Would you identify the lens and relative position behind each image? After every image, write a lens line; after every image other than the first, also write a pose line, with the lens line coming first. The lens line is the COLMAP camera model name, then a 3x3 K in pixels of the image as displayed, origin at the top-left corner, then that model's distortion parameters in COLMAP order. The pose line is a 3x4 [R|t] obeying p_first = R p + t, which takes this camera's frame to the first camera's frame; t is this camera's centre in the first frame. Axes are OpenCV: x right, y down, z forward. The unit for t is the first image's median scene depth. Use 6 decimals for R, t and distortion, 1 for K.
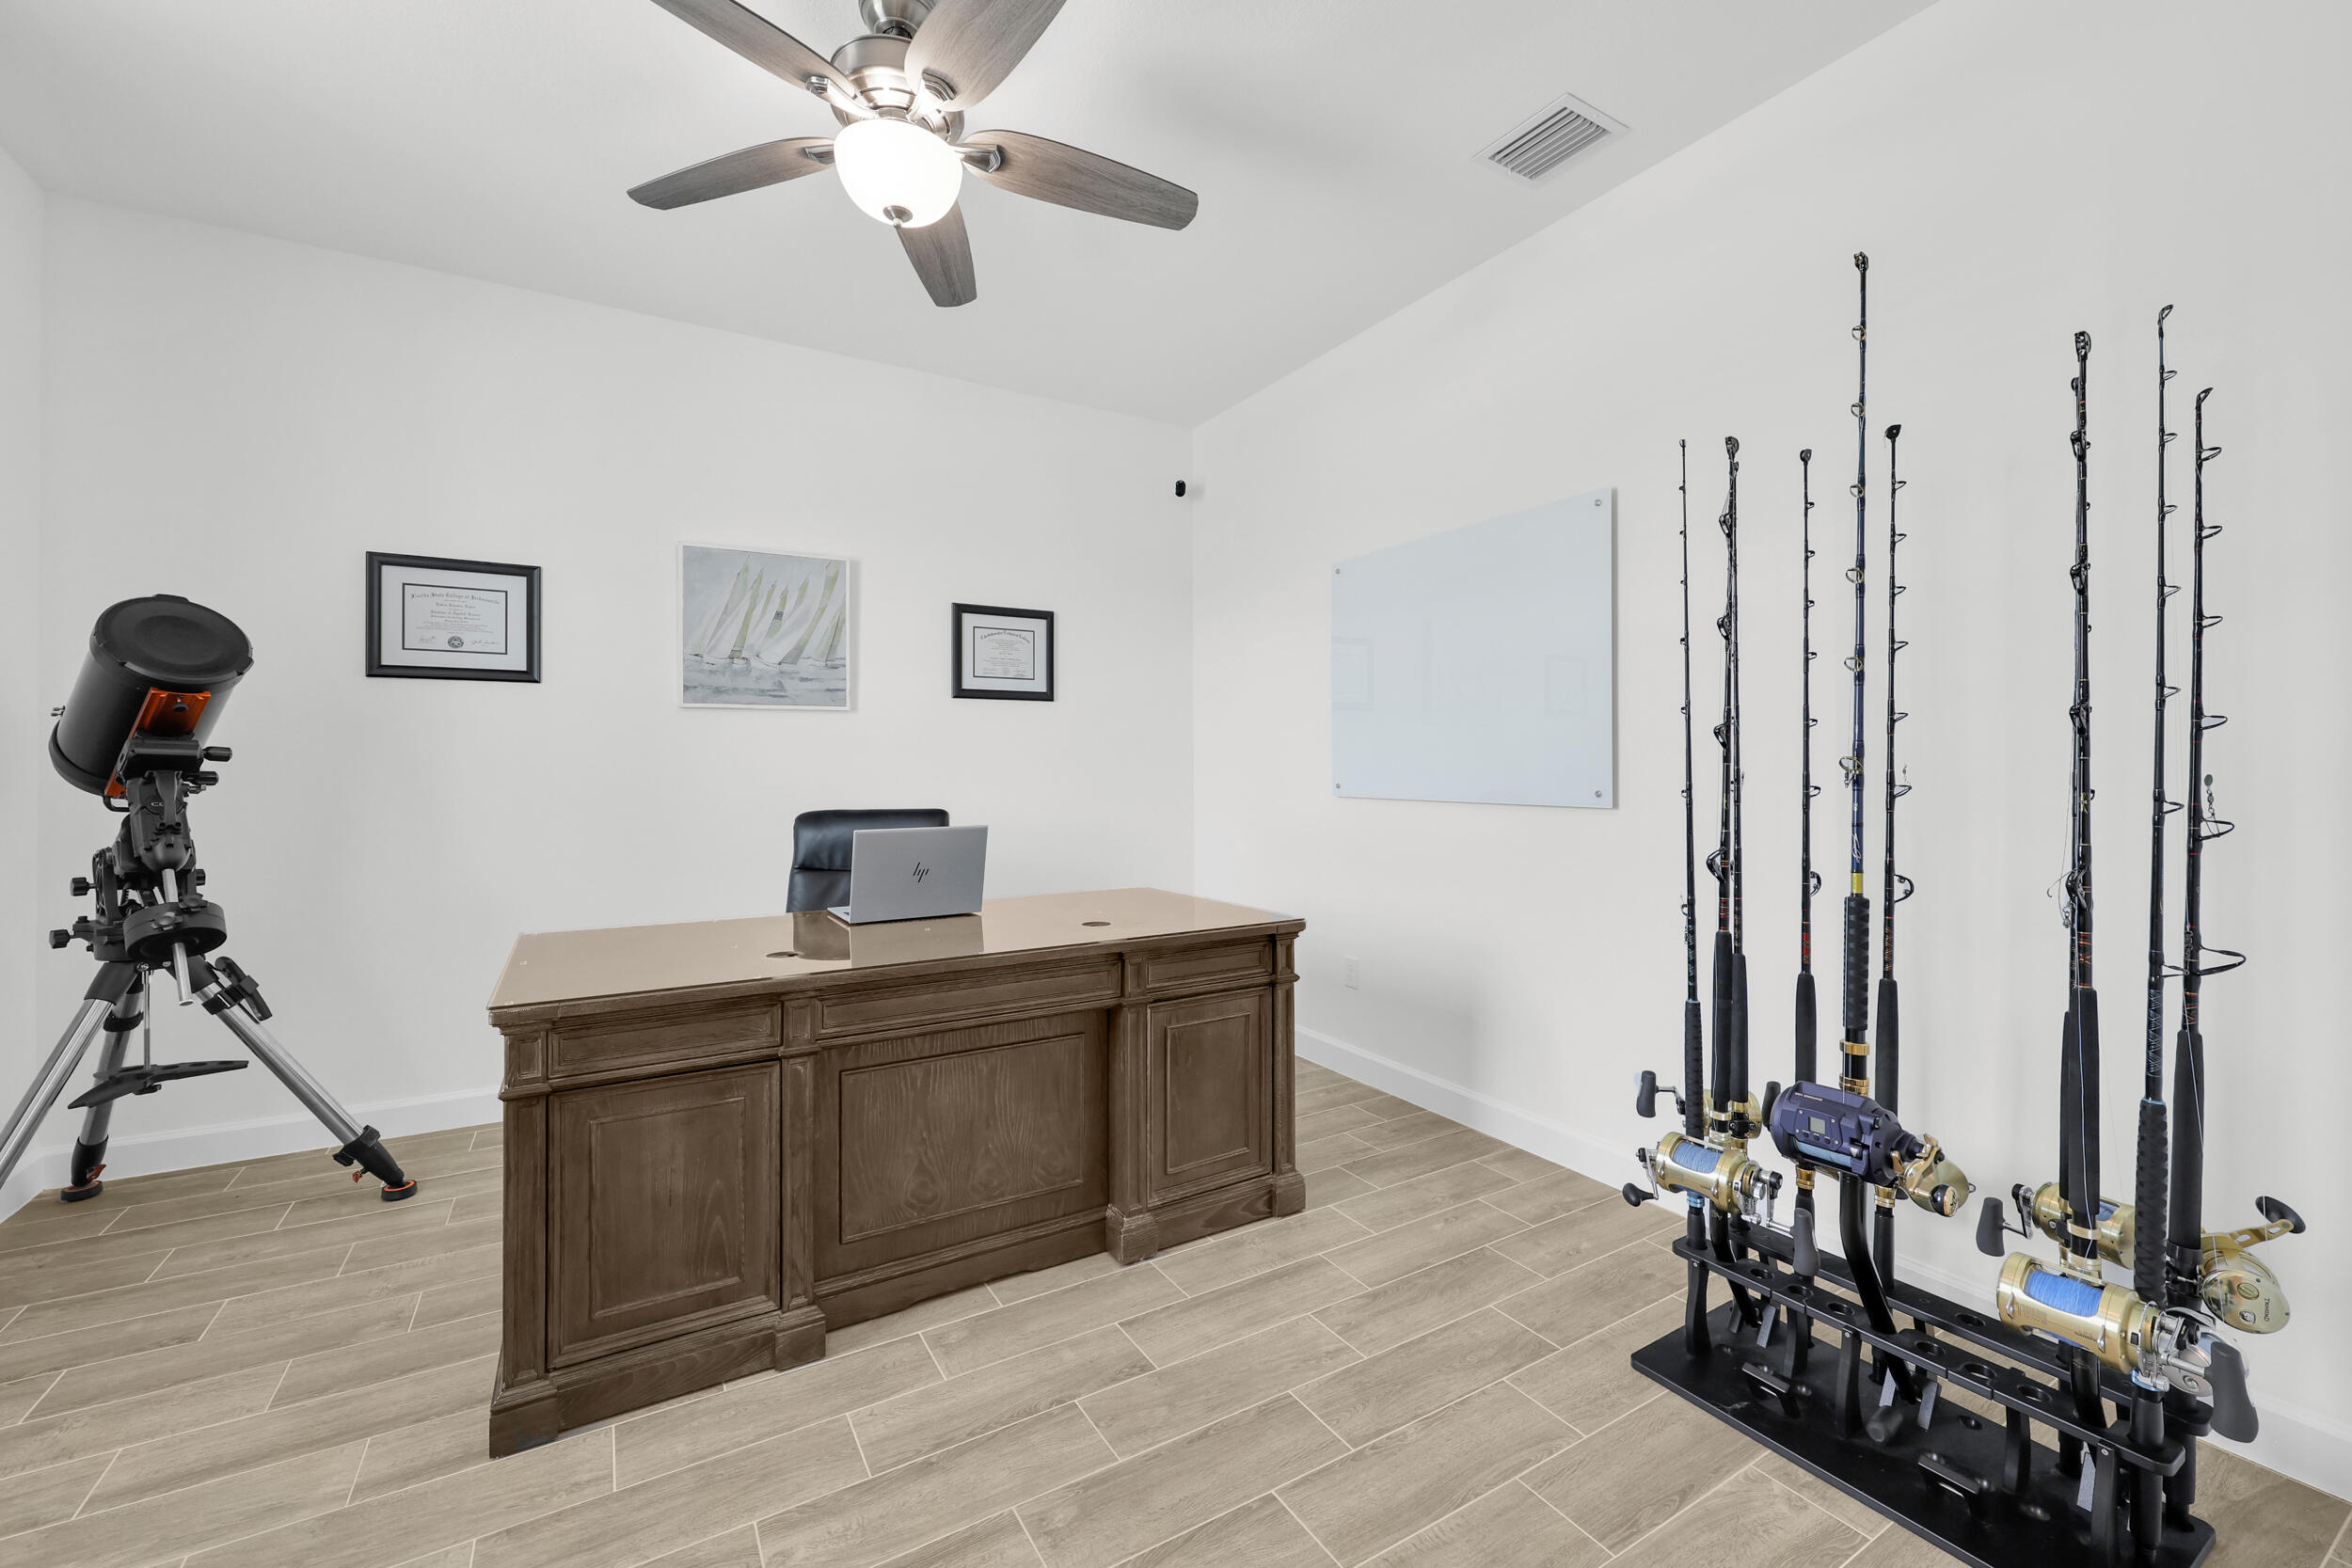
lens RADIAL K [[965.4, 0, 1170.9], [0, 965.4, 766.6], [0, 0, 1]] dist [-0.003646, -0.000216]
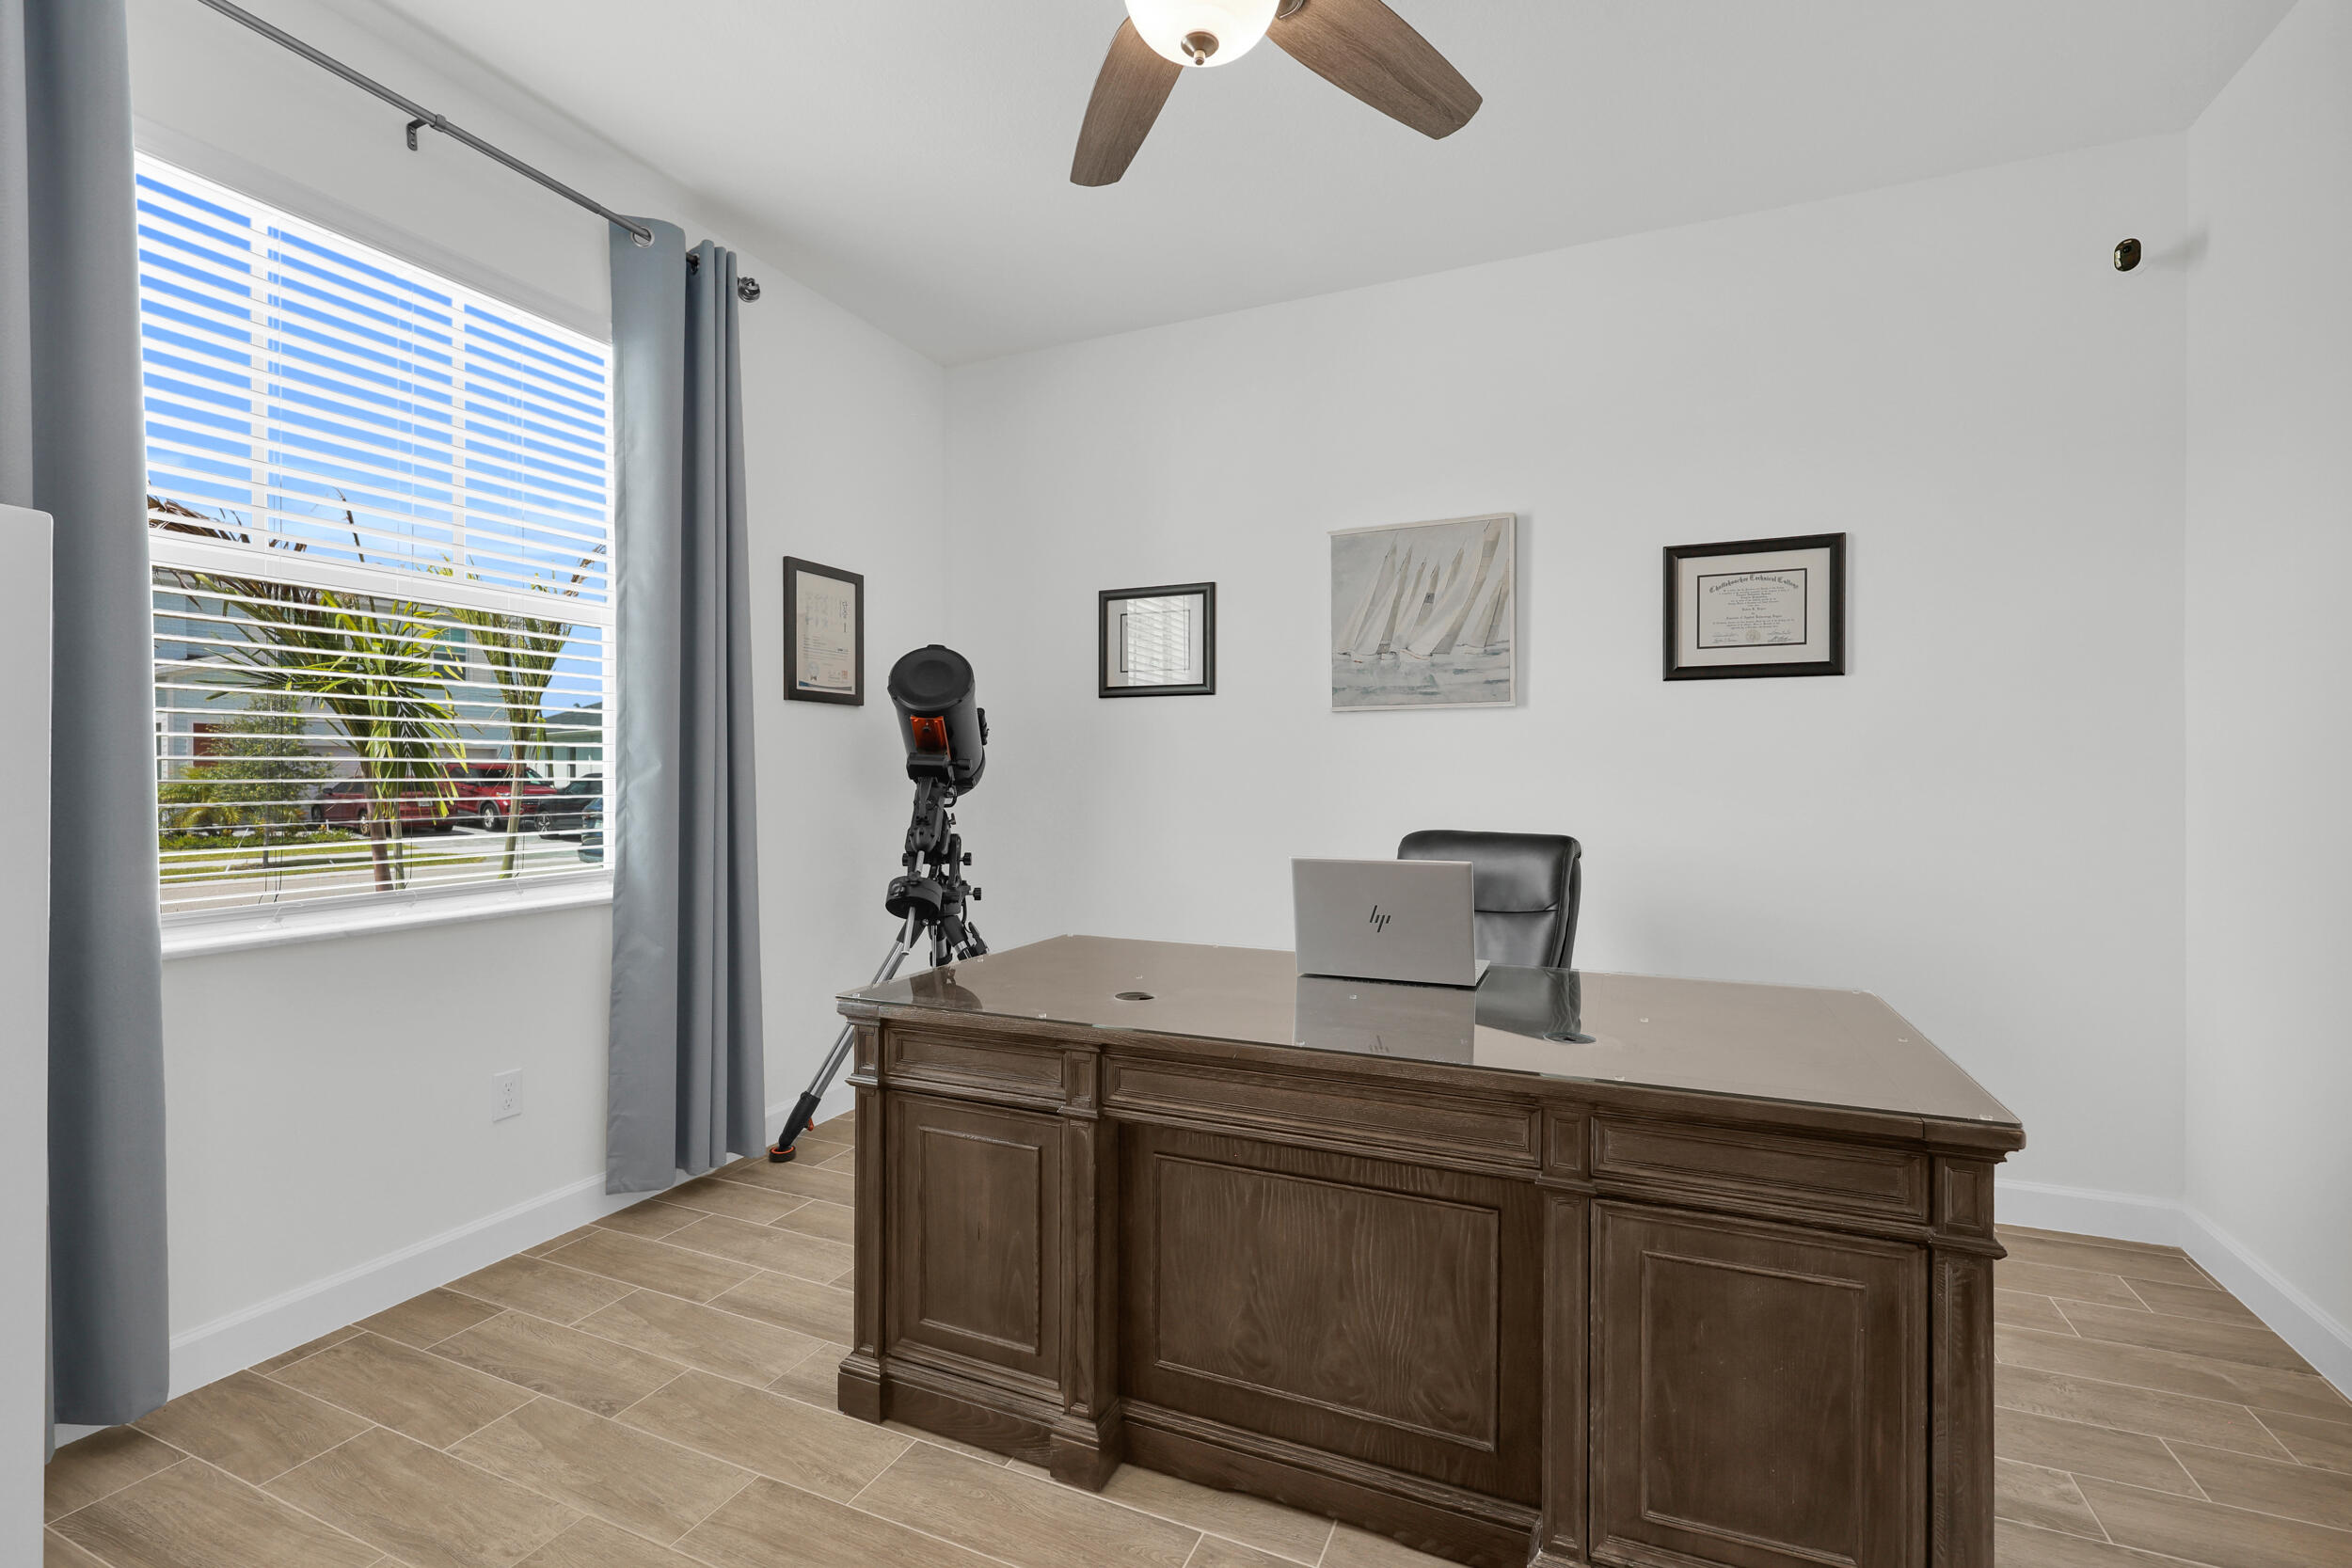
lens RADIAL K [[1043.9, 0, 1177.5], [0, 1043.9, 782.4], [0, 0, 1]] dist [0.001413, -0.000152]
pose [[0.575897, 0.008799, -0.817475, 0.313114], [-0.004578, 0.999961, 0.007538, -0.000843], [0.817510, -0.000599, 0.575915, 0.419565]]
